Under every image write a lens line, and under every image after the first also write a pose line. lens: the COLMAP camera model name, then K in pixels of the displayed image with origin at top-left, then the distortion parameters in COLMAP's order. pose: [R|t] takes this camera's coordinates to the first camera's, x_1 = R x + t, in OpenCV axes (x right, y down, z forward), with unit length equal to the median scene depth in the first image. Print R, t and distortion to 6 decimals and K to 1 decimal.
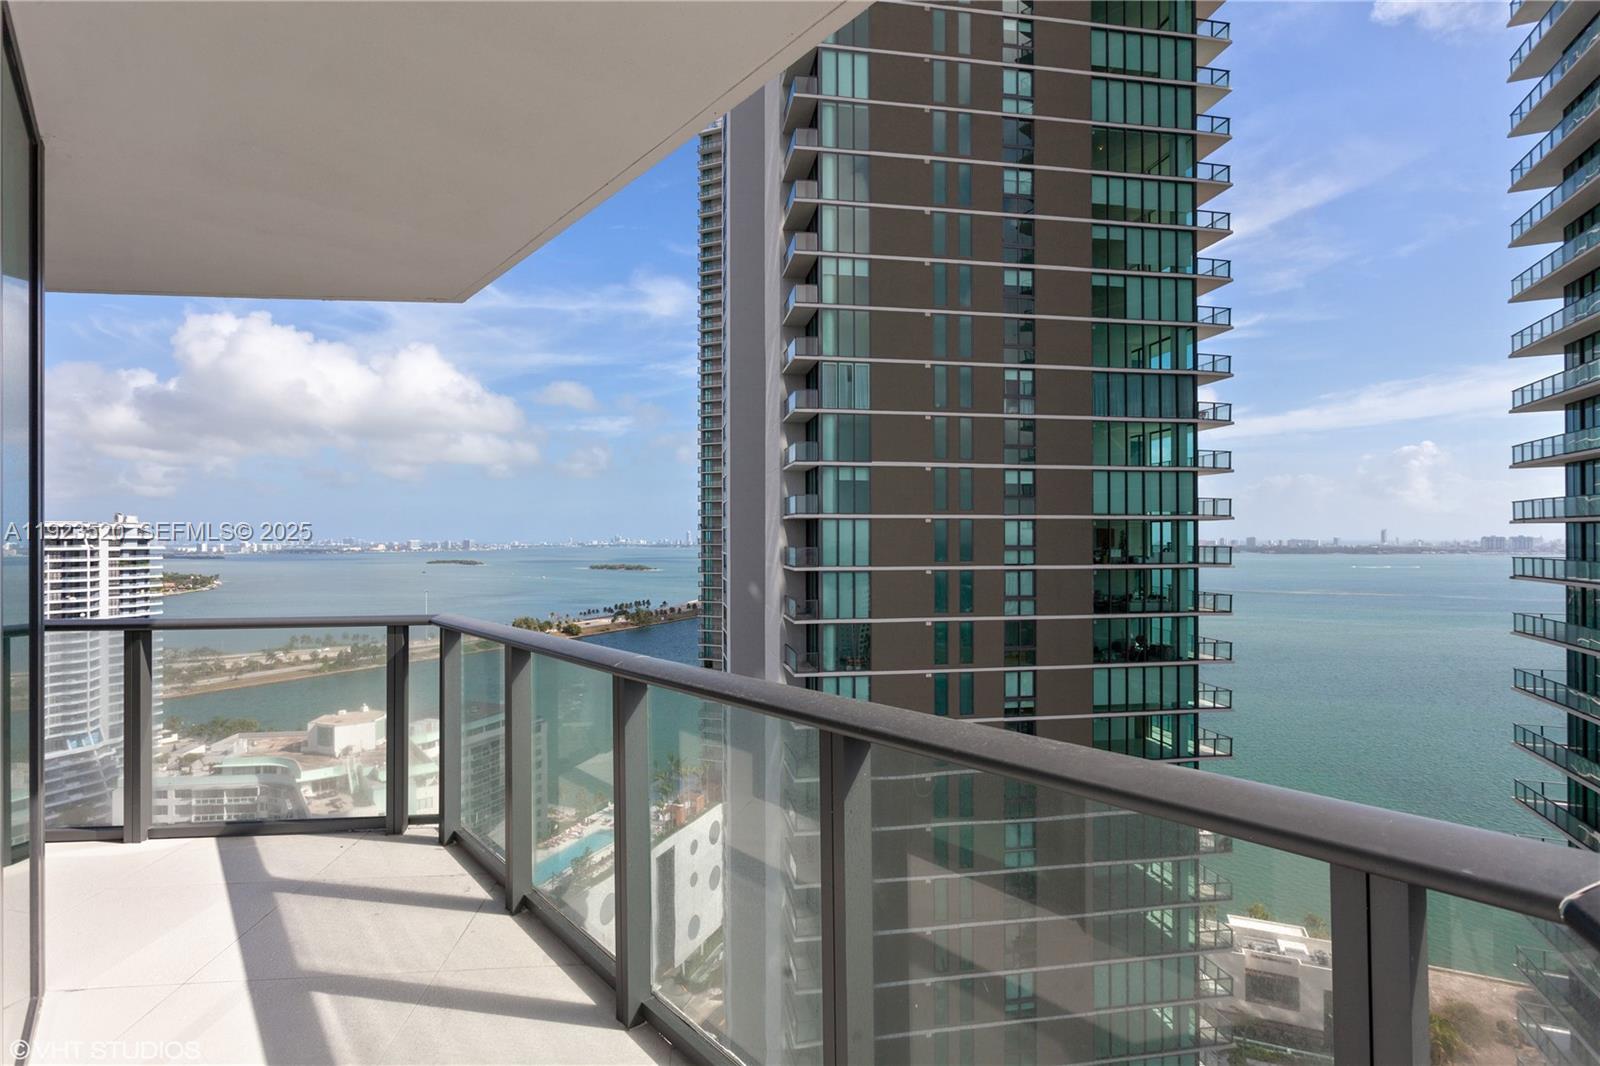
lens RADIAL K [[791.6, 0, 787.1], [0, 791.6, 525.8], [0, 0, 1]] dist [-0.005482, 0.002075]
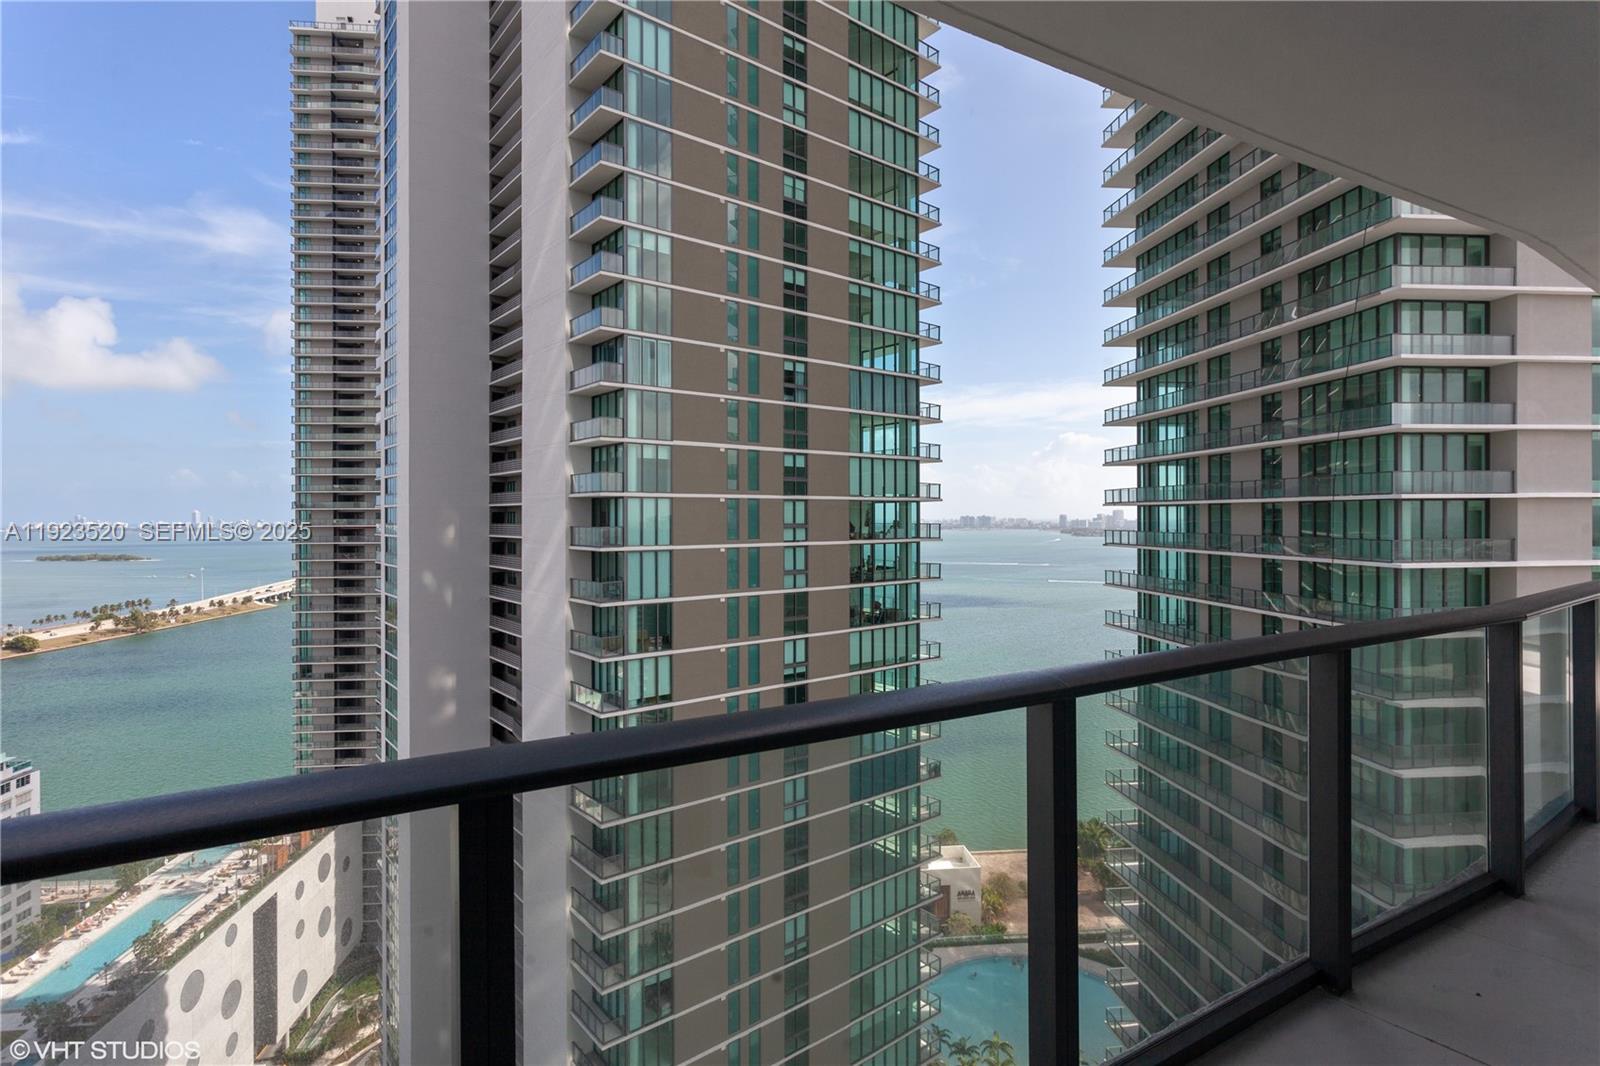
lens RADIAL K [[791.6, 0, 804.4], [0, 791.6, 506.1], [0, 0, 1]] dist [-0.005482, 0.002075]
pose [[0.872772, 0.005107, 0.488101, -0.213638], [-0.004557, 0.999987, -0.002315, 0.003135], [-0.488107, -0.000204, 0.872784, 0.045249]]
